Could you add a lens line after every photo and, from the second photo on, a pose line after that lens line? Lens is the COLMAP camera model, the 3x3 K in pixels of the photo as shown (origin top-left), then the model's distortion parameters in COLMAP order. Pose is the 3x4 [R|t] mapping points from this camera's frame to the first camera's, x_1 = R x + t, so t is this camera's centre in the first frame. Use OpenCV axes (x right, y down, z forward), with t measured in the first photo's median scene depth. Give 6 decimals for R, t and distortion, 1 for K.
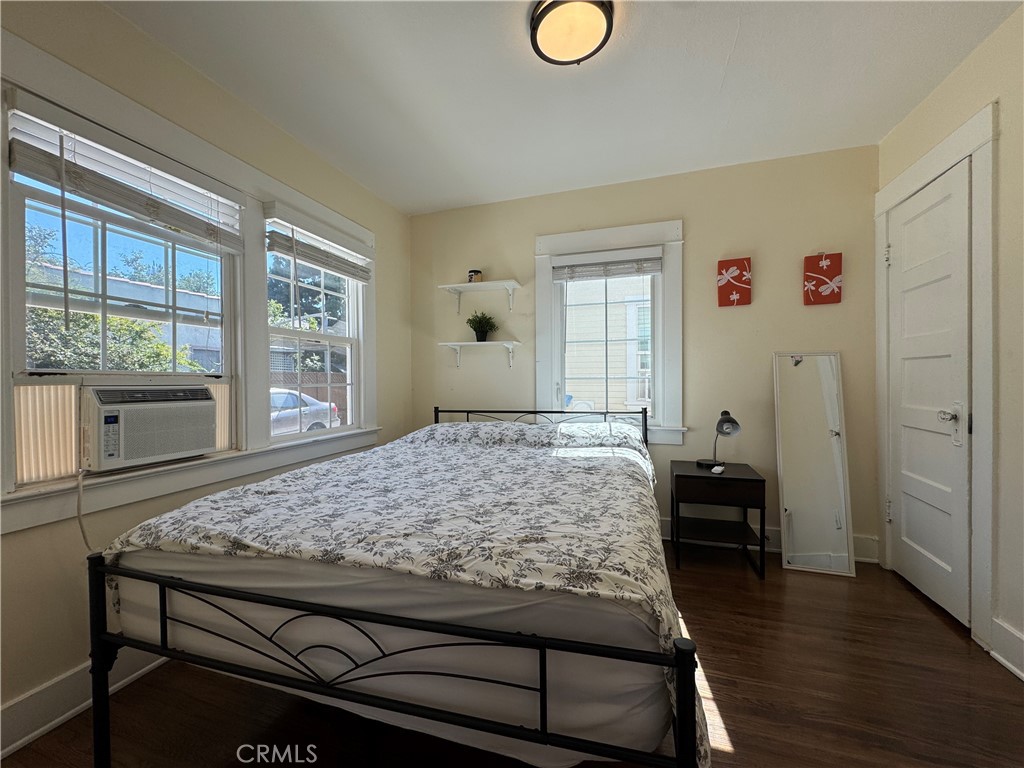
lens RADIAL K [[410.3, 0, 513.9], [0, 410.3, 383.7], [0, 0, 1]] dist [-0.001669, -0.000477]
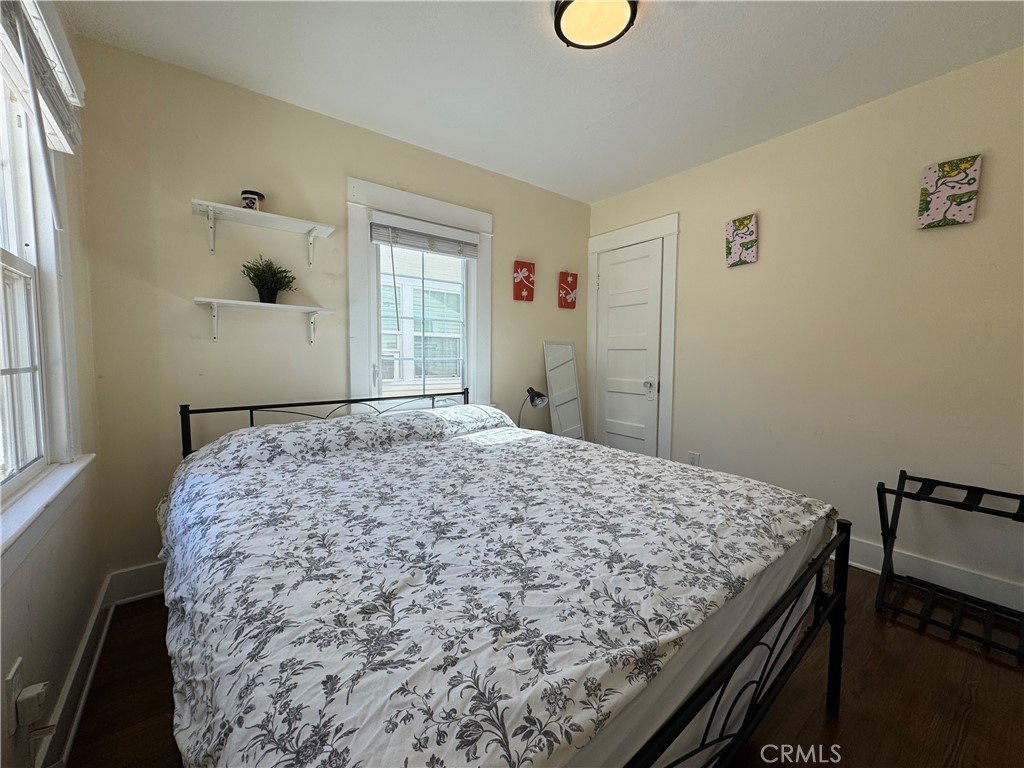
lens RADIAL K [[410.3, 0, 513.9], [0, 410.3, 383.7], [0, 0, 1]] dist [-0.001669, -0.000477]
pose [[0.561644, -0.041541, 0.826335, -0.520077], [-0.003682, 0.998603, 0.052704, -0.008982], [-0.827371, -0.032644, 0.560707, 0.353500]]
